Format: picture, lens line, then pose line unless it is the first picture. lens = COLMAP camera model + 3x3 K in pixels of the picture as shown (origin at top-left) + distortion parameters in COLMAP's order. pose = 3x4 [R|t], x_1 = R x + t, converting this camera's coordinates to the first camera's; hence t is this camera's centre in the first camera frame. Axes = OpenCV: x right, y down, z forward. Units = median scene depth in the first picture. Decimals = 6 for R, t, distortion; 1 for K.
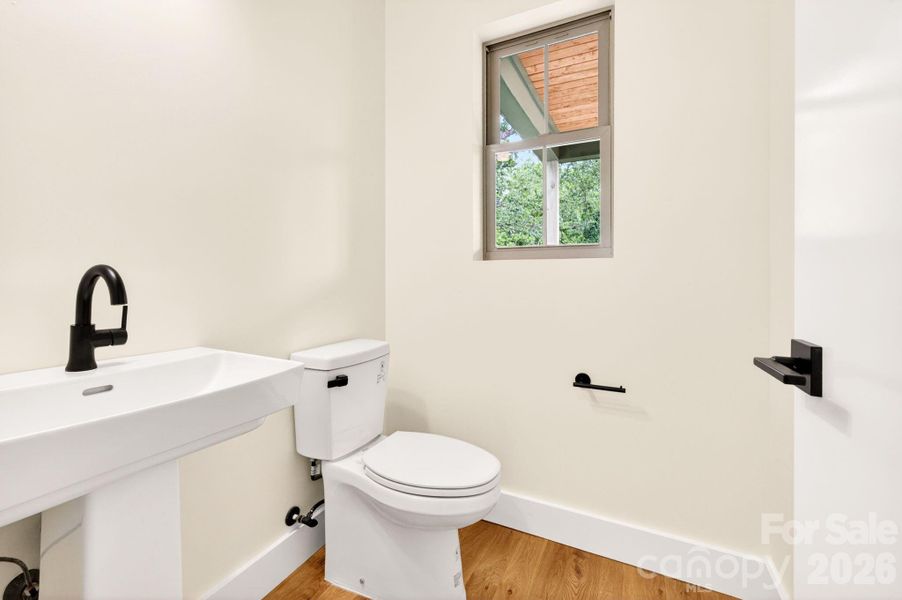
lens RADIAL K [[366.8, 0, 445.7], [0, 366.8, 299.0], [0, 0, 1]] dist [0.008659, 0.000012]
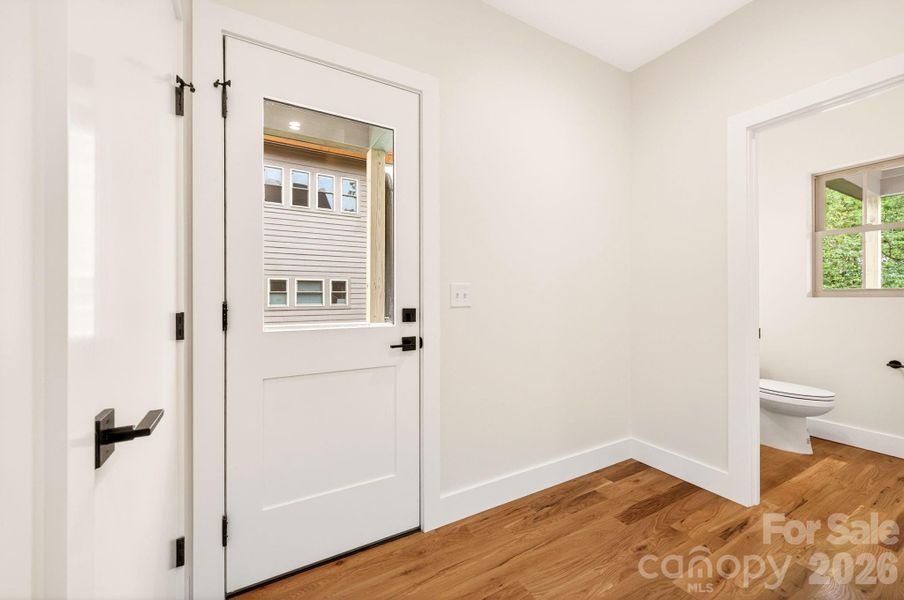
lens RADIAL K [[356.5, 0, 448.6], [0, 356.5, 301.6], [0, 0, 1]] dist [0.001533, 0.000231]
pose [[0.832123, -0.006580, -0.554551, -0.391949], [0.004336, 0.999976, -0.005359, -0.088125], [0.554573, 0.002055, 0.832132, -1.345266]]
